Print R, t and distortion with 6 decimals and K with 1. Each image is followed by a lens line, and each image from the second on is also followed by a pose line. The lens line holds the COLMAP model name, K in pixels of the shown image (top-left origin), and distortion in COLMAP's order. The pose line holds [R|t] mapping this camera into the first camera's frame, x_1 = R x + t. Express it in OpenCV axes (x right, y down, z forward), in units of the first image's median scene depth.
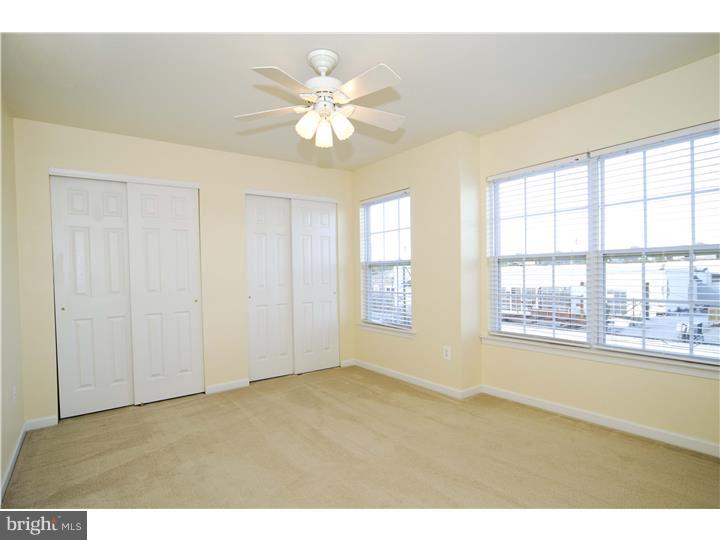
lens RADIAL K [[395.5, 0, 362.0], [0, 395.5, 285.1], [0, 0, 1]] dist [0.003217, 0.000412]
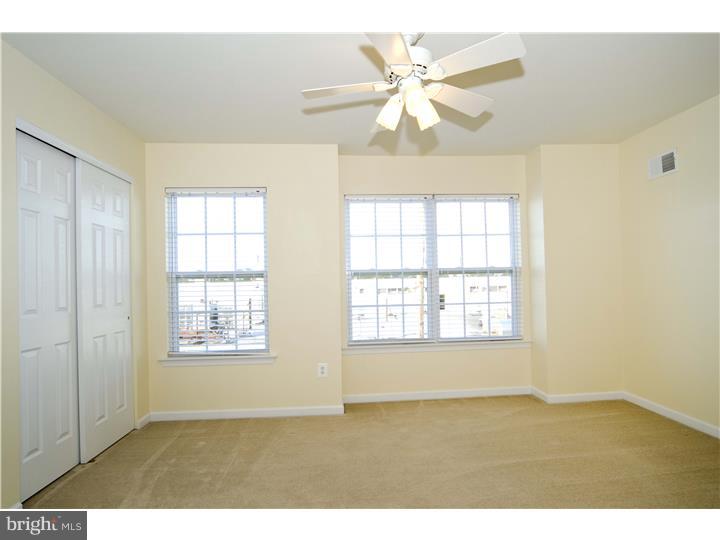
lens RADIAL K [[364.0, 0, 360.0], [0, 364.0, 282.1], [0, 0, 1]] dist [0.002135, 0.000301]
pose [[0.542959, 0.011356, 0.839682, -0.421334], [0.034565, 0.998759, -0.035858, -0.003771], [-0.839047, 0.048493, 0.541893, 0.399376]]
